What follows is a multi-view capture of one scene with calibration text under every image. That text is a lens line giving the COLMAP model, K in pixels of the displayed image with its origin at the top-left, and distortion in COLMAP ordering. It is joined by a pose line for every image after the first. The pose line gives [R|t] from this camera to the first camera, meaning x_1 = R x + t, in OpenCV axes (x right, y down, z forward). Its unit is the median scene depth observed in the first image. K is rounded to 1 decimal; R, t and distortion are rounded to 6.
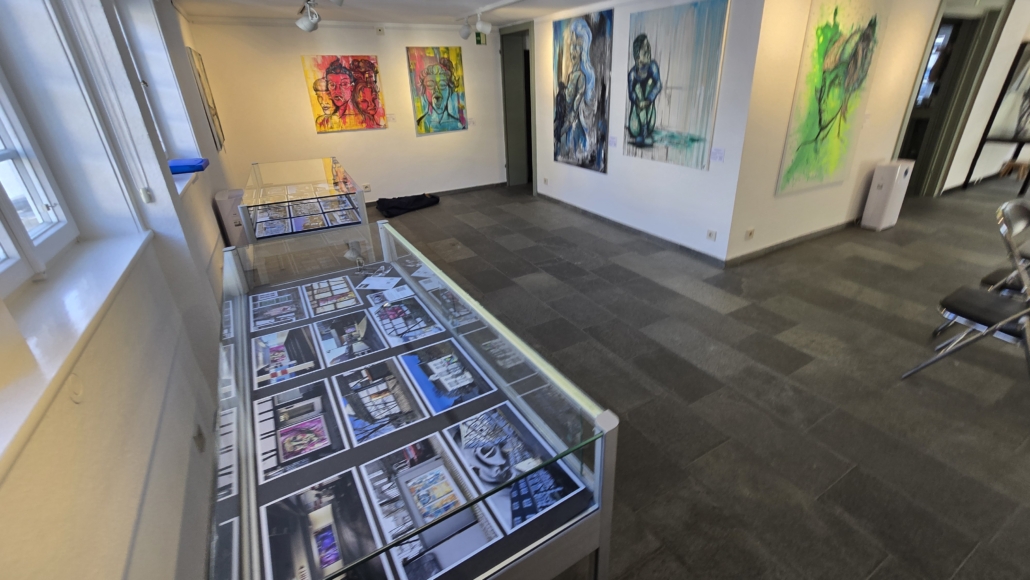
lens RADIAL K [[424.2, 0, 539.9], [0, 424.2, 273.2], [0, 0, 1]] dist [-0.004279, 0.000995]
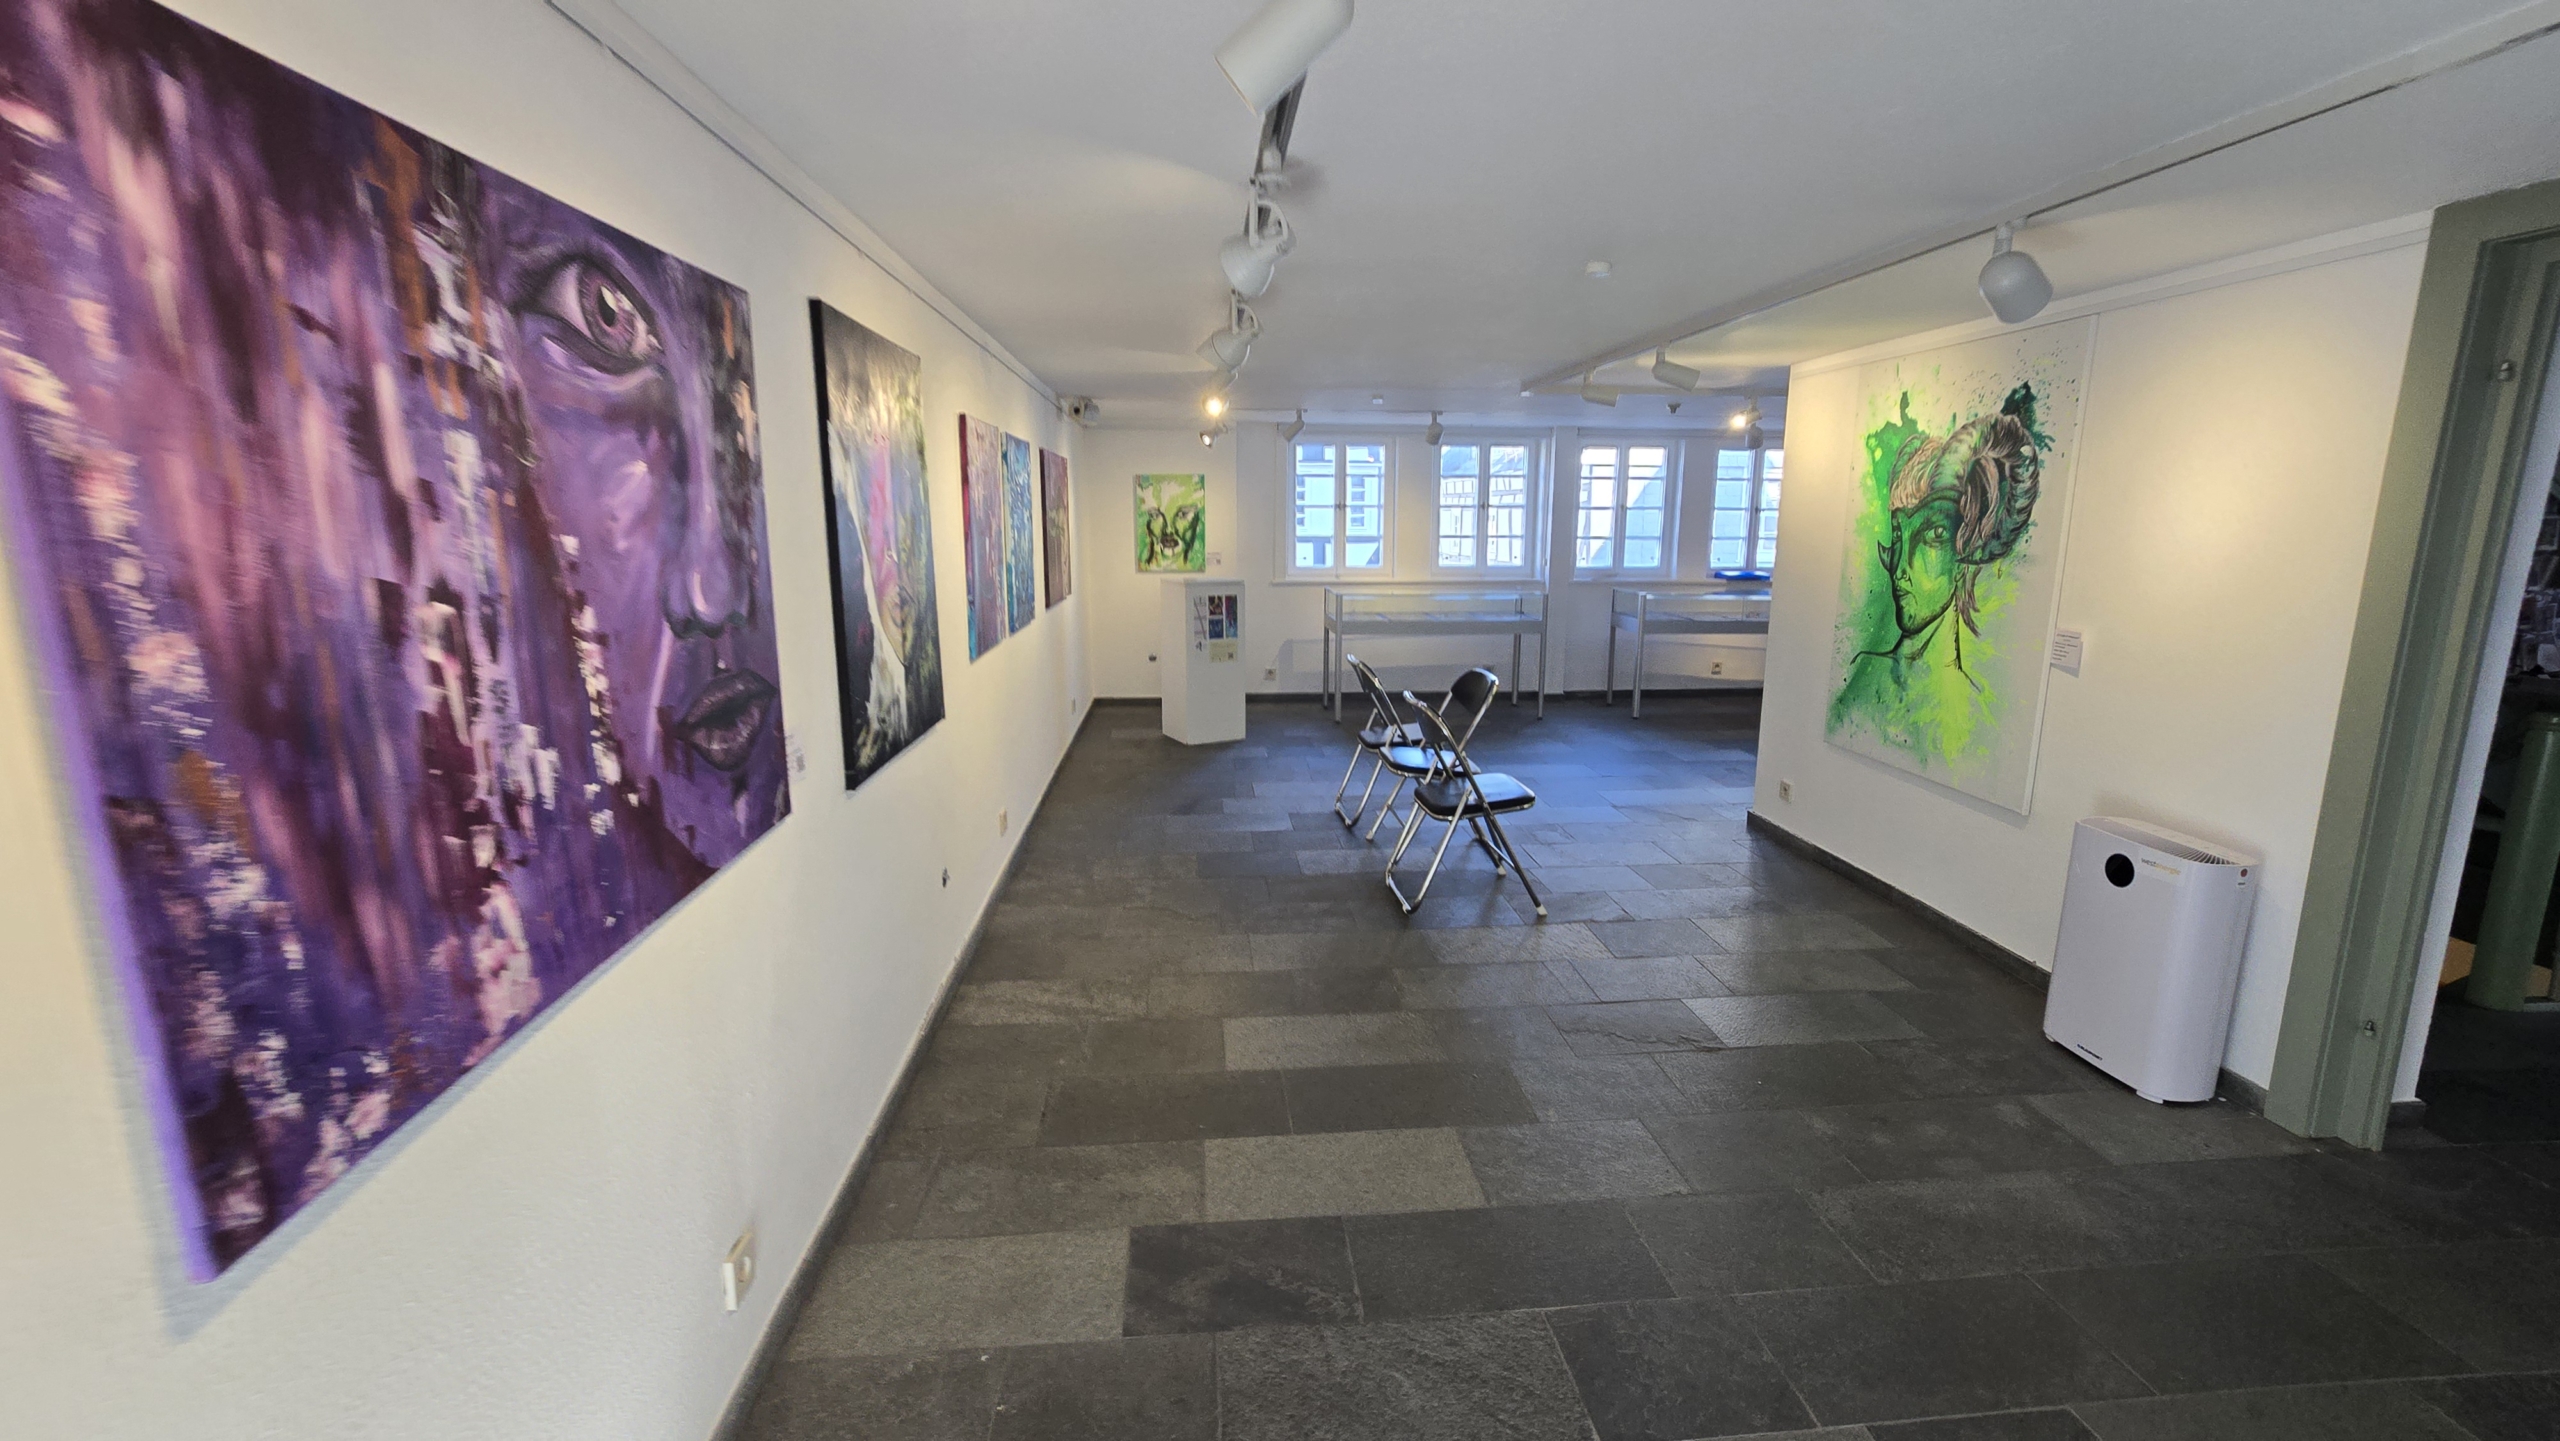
lens RADIAL K [[1054.3, 0, 1331.4], [0, 1054.3, 737.8], [0, 0, 1]] dist [-0.004279, 0.000995]
pose [[-0.408490, 0.205875, -0.889242, 1.864277], [-0.374027, 0.850926, 0.368821, -0.418612], [0.832610, 0.483260, -0.270592, 0.831207]]
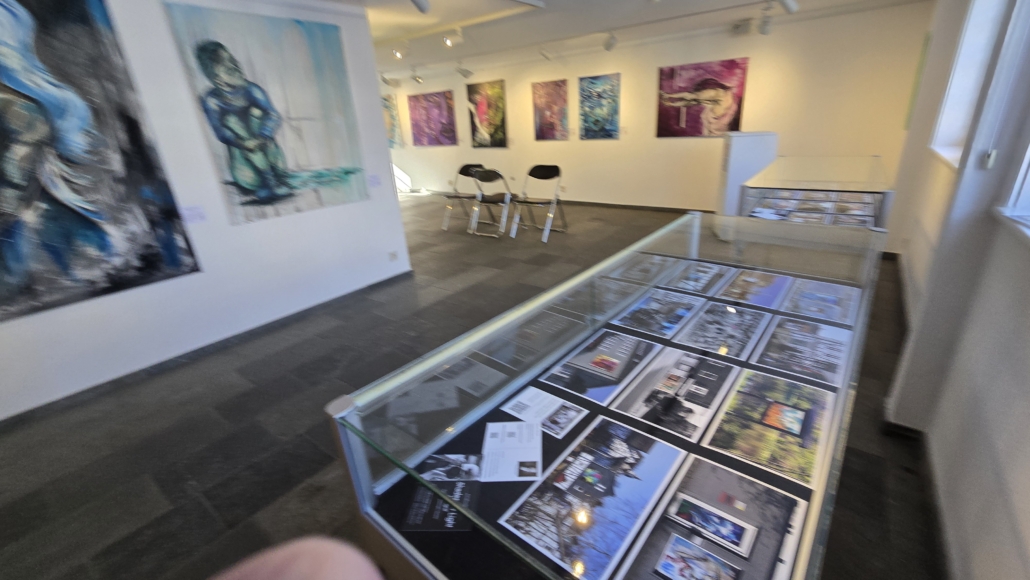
lens RADIAL K [[424.2, 0, 524.1], [0, 424.2, 289.0], [0, 0, 1]] dist [-0.004279, 0.000995]
pose [[-0.357281, -0.311994, 0.880347, -0.628876], [0.440576, 0.774807, 0.453394, -0.343358], [-0.823555, 0.549848, -0.139367, 0.888320]]
